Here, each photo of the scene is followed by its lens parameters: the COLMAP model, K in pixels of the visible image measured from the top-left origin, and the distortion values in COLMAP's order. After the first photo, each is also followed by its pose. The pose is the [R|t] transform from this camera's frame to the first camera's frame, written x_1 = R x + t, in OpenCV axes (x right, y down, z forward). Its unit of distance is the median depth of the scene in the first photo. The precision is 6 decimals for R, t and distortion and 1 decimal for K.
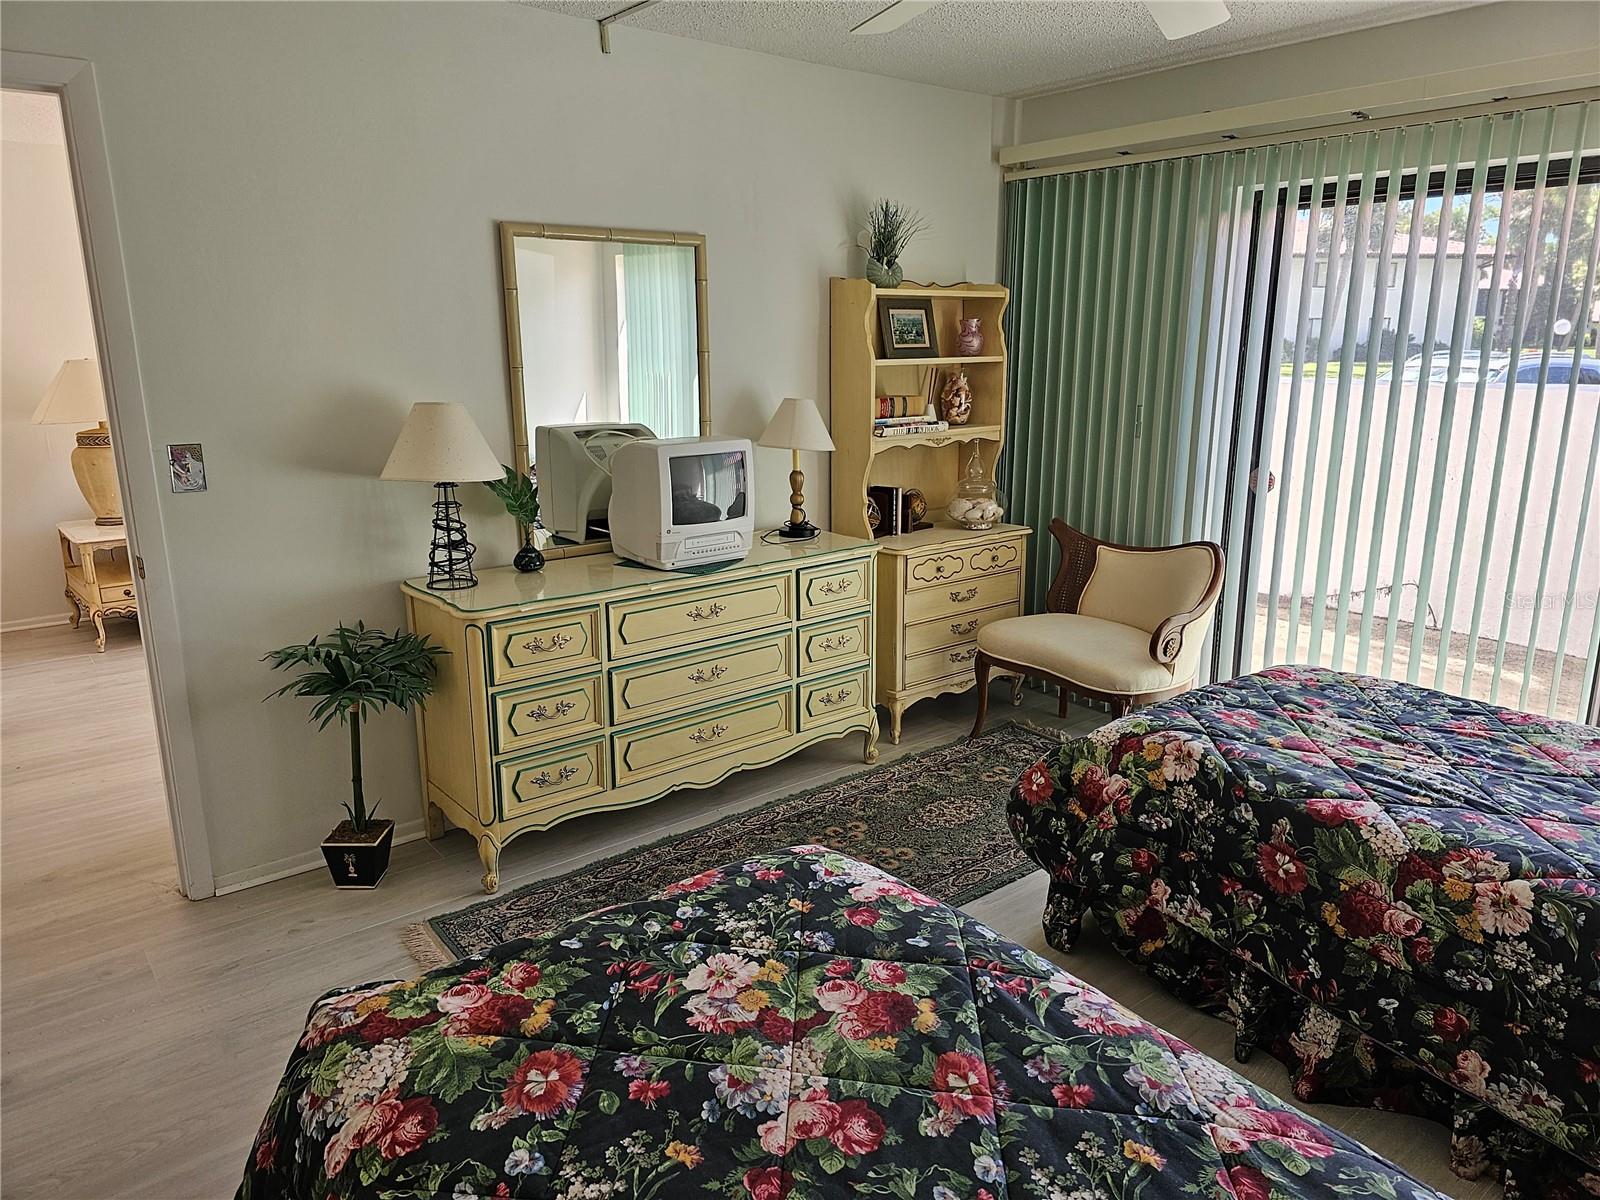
lens RADIAL K [[1066.8, 0, 794.7], [0, 1066.8, 599.5], [0, 0, 1]] dist [0.021272, -0.019992]
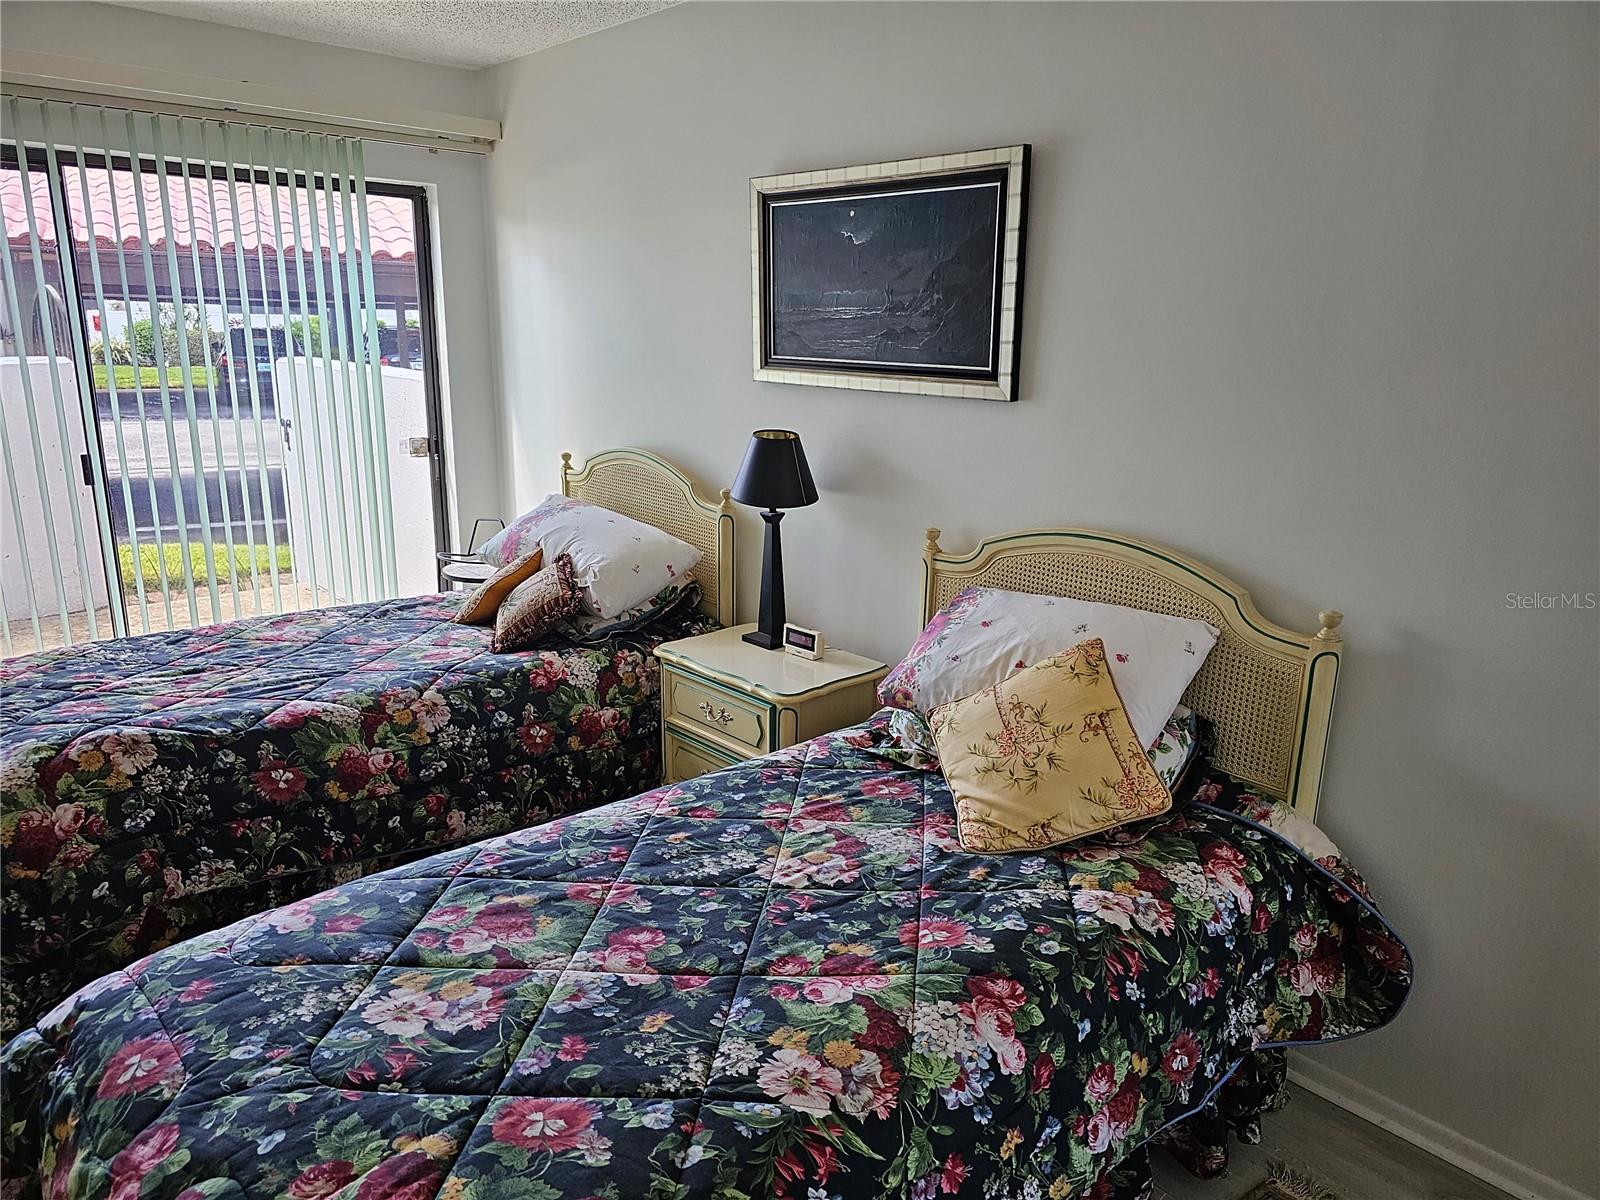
lens RADIAL K [[1066.8, 0, 794.6], [0, 1066.8, 596.0], [0, 0, 1]] dist [0.021272, -0.019992]
pose [[-0.063266, -0.246535, 0.967067, -0.644237], [0.218585, 0.942057, 0.254459, -0.108856], [-0.973765, 0.227485, -0.005711, 0.424078]]
